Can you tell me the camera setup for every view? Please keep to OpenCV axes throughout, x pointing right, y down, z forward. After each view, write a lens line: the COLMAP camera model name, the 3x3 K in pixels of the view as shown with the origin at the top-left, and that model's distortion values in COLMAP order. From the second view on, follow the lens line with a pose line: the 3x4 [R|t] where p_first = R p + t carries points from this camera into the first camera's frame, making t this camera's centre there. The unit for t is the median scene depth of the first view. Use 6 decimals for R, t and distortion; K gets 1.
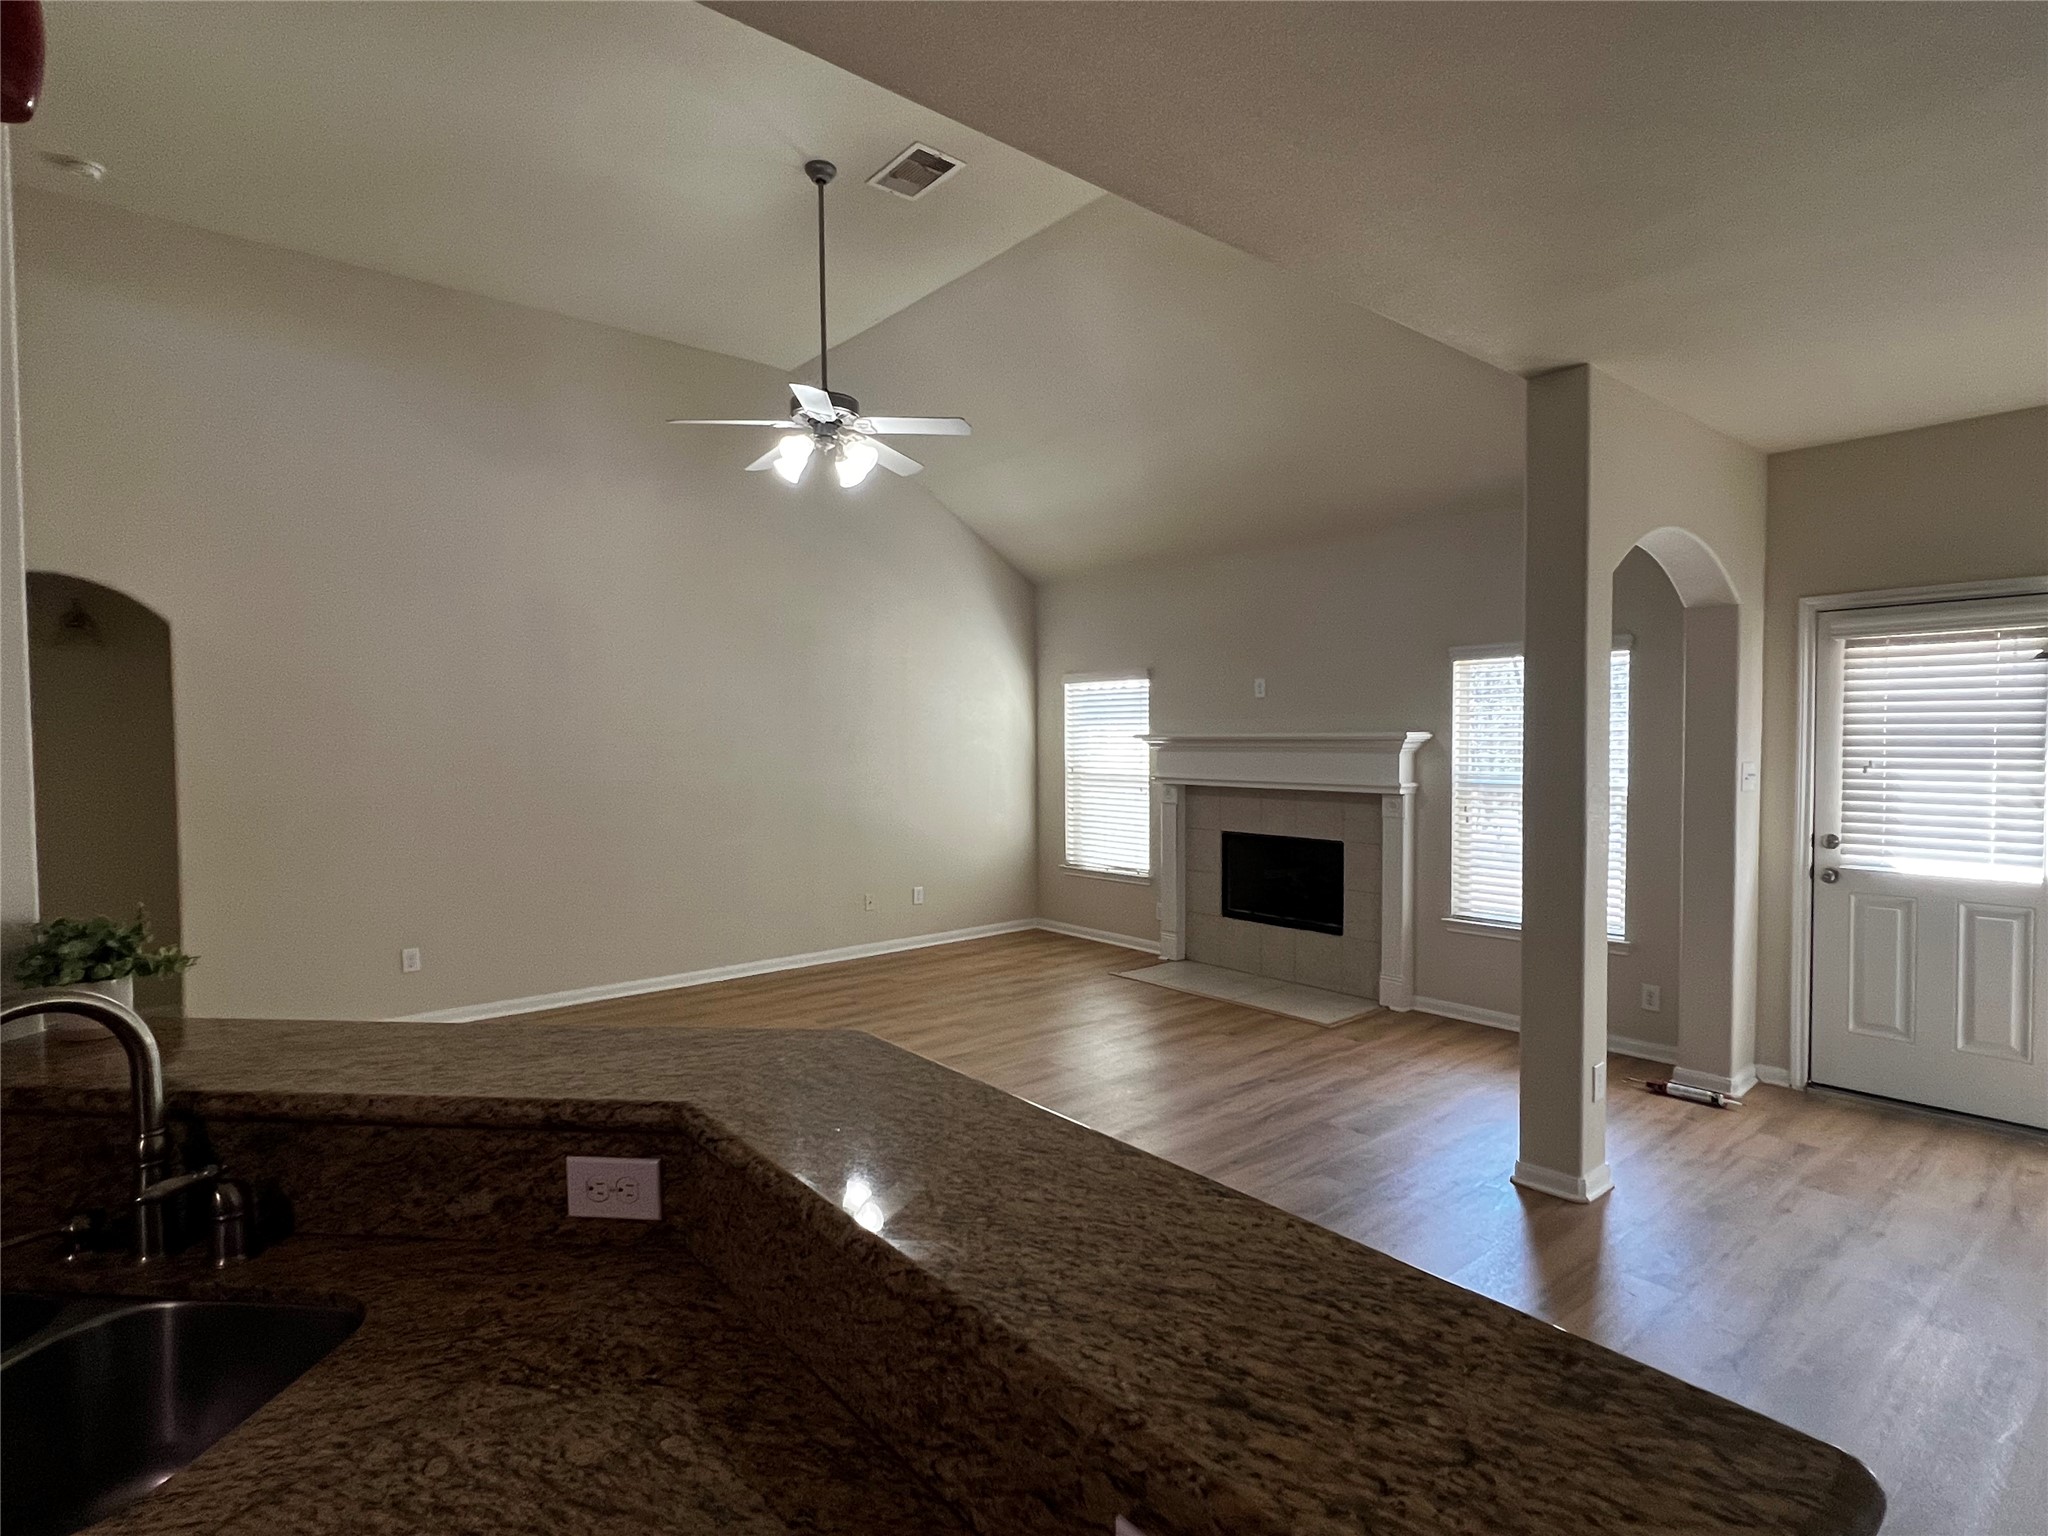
lens RADIAL K [[1048.4, 0, 1018.3], [0, 1048.4, 768.9], [0, 0, 1]] dist [-0.001588, 0.000378]
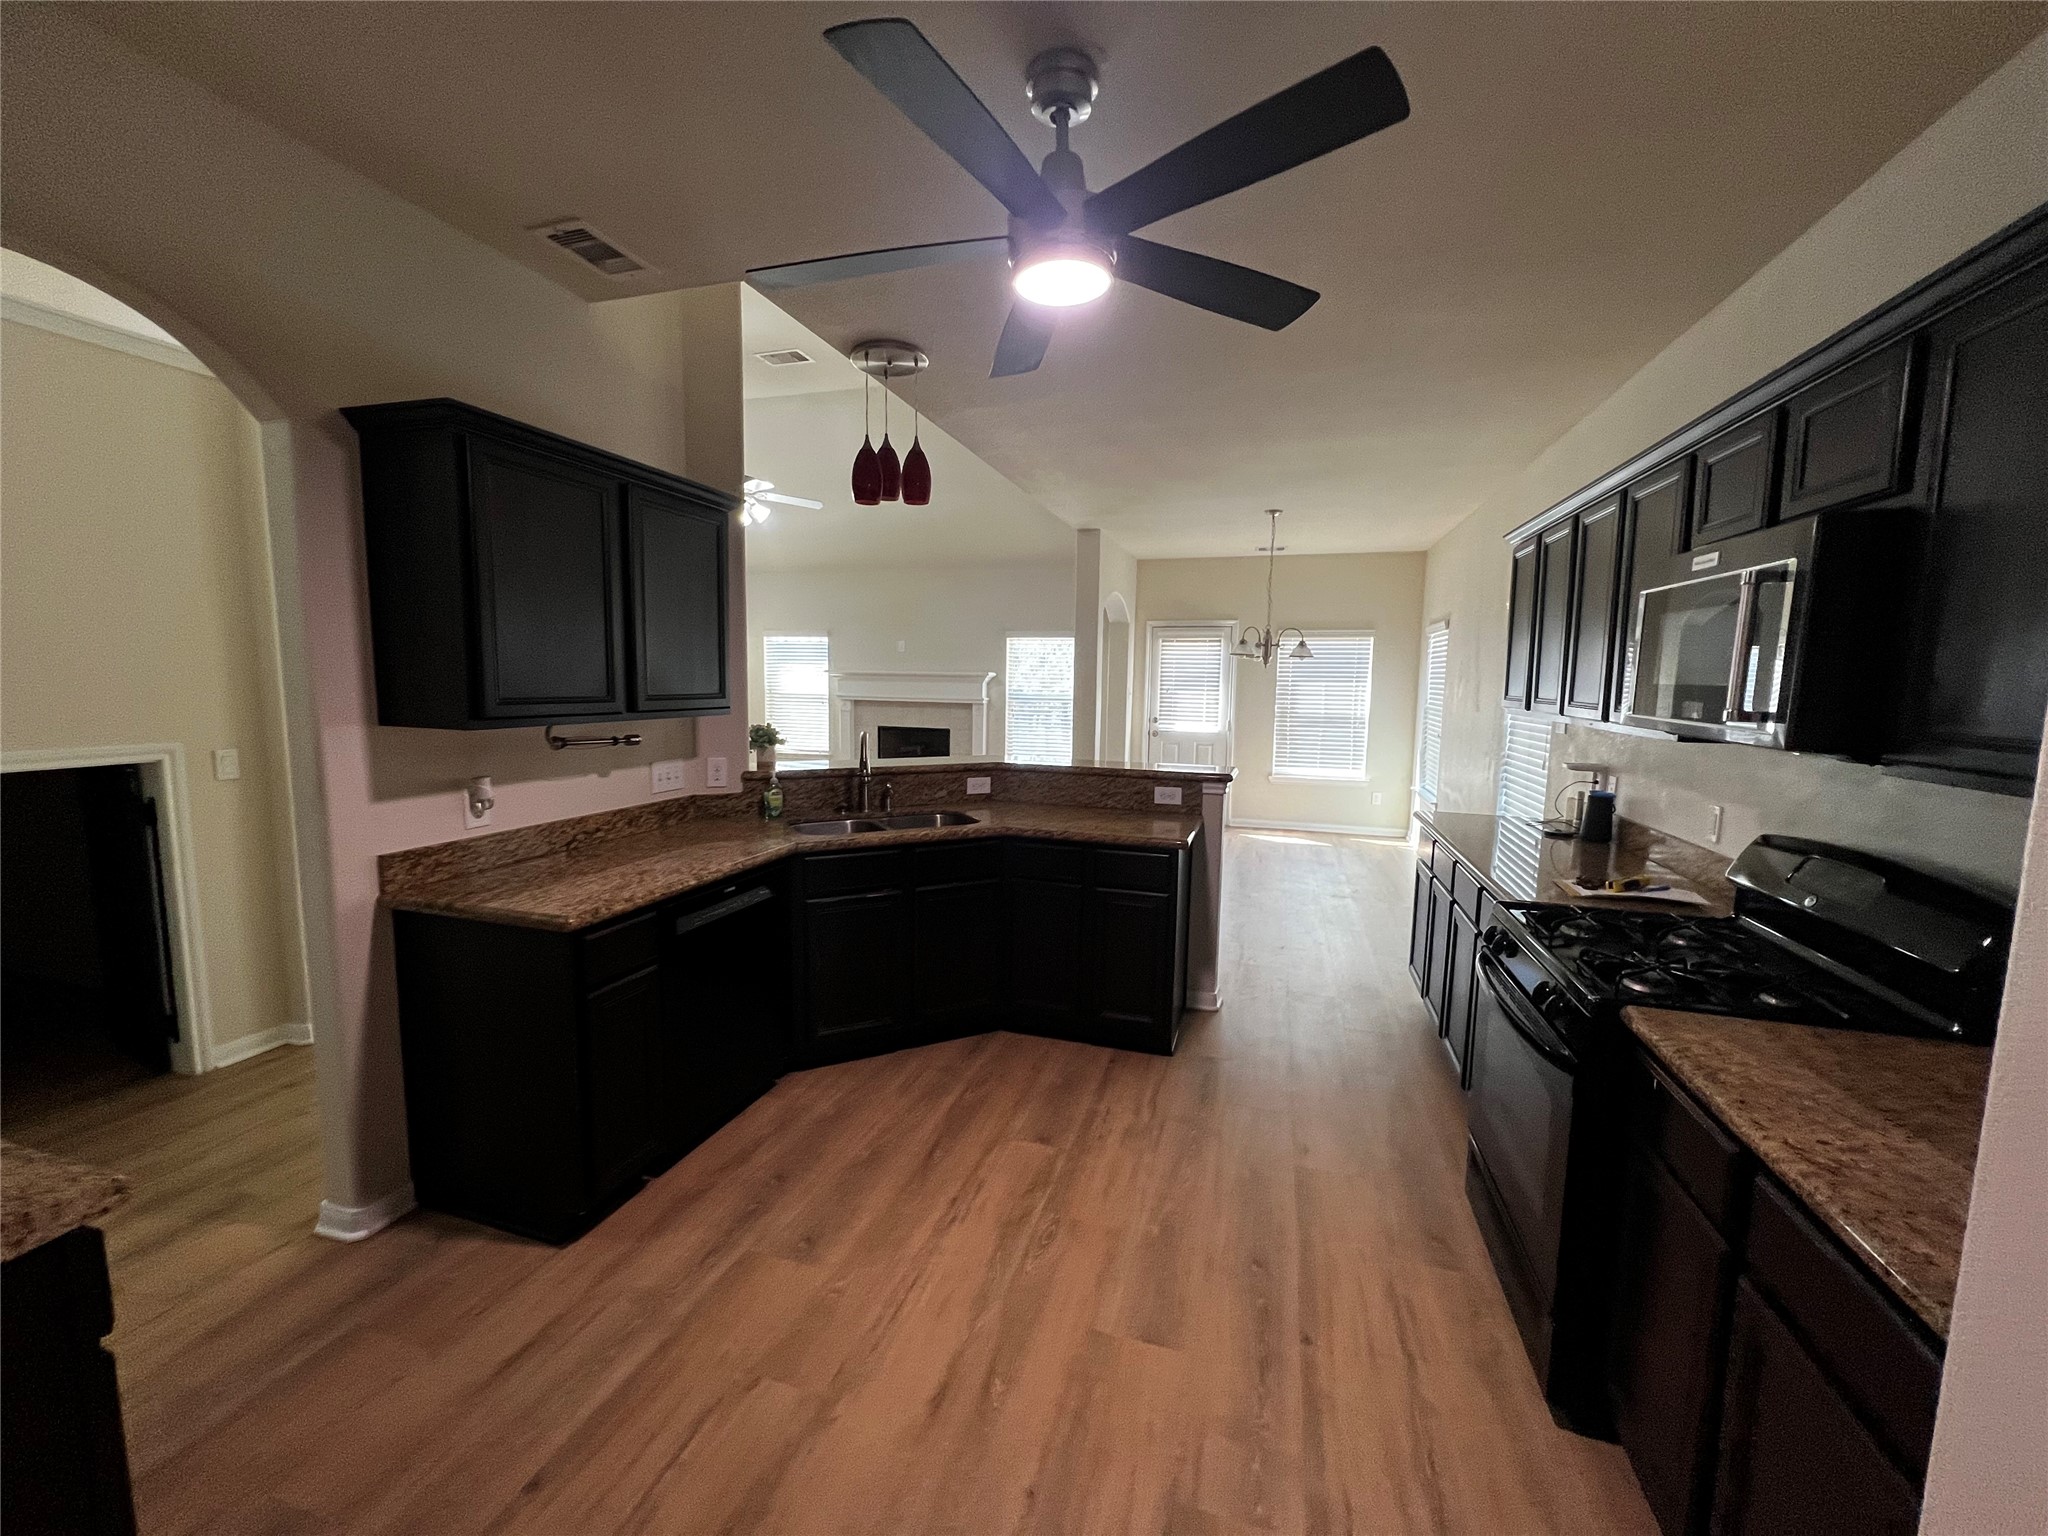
lens RADIAL K [[818.0, 0, 1023.1], [0, 818.0, 763.7], [0, 0, 1]] dist [0.001969, 0.000400]
pose [[0.838630, -0.036923, 0.543449, -0.555152], [-0.004791, 0.997161, 0.075143, 0.028381], [-0.544681, -0.065621, 0.836072, -0.468689]]
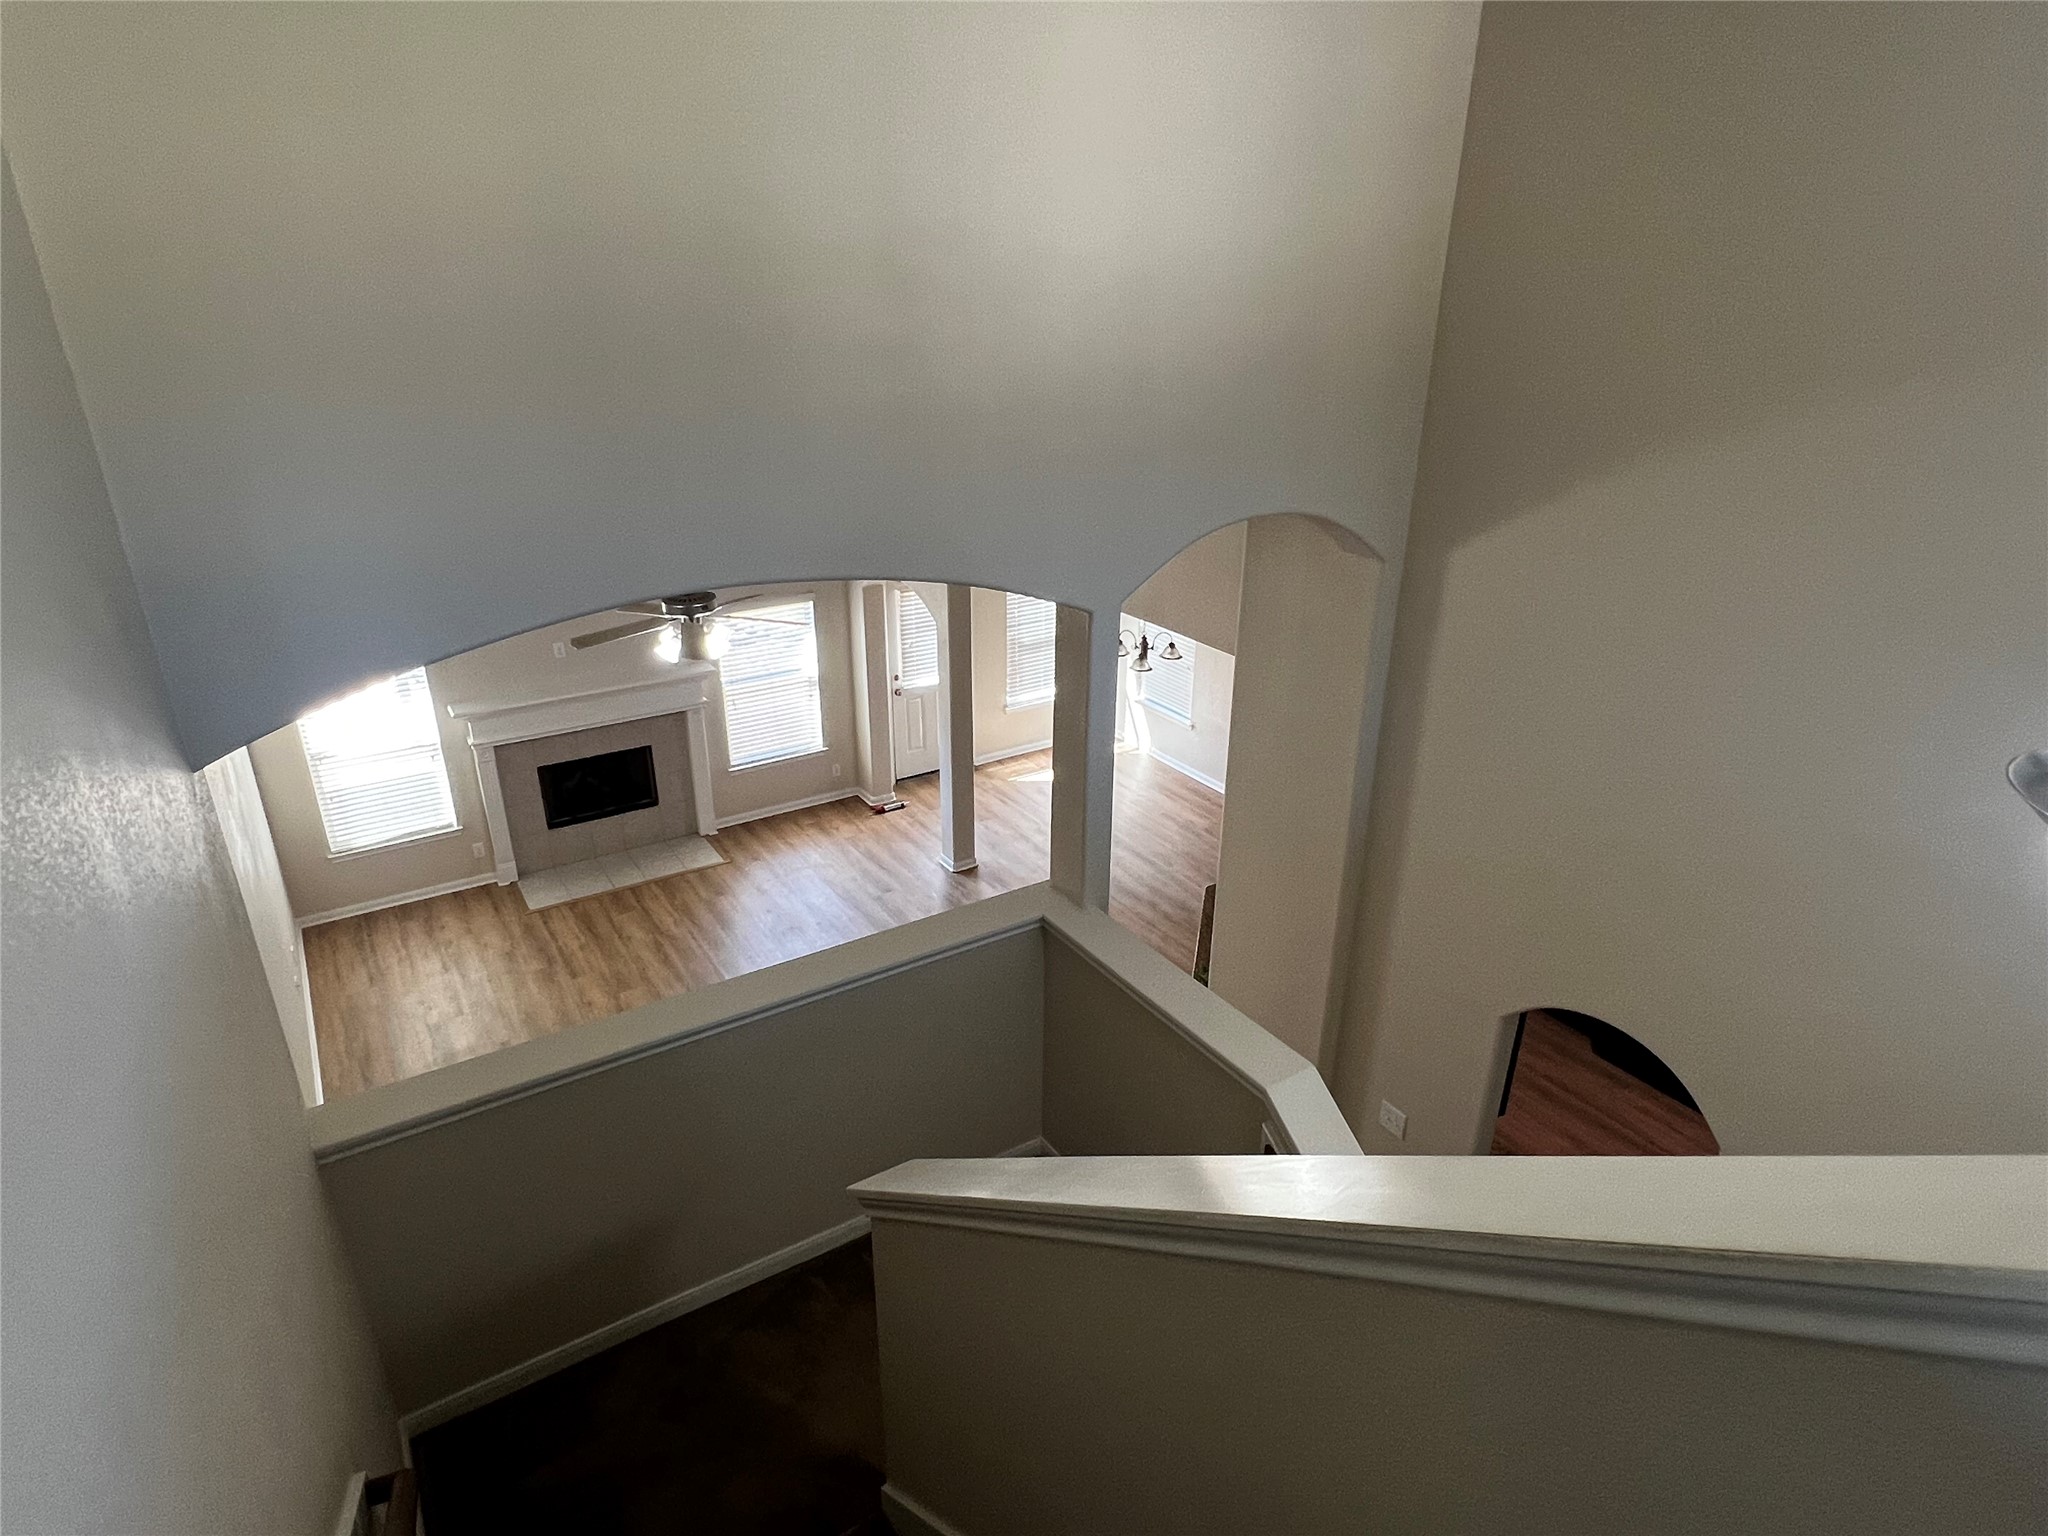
lens RADIAL K [[1150.9, 0, 1016.4], [0, 1150.9, 770.1], [0, 0, 1]] dist [0.003603, 0.000982]
pose [[0.133096, -0.388991, 0.911576, -1.494552], [0.029625, 0.920910, 0.388648, -0.692428], [-0.990660, -0.024722, 0.134093, 0.416159]]
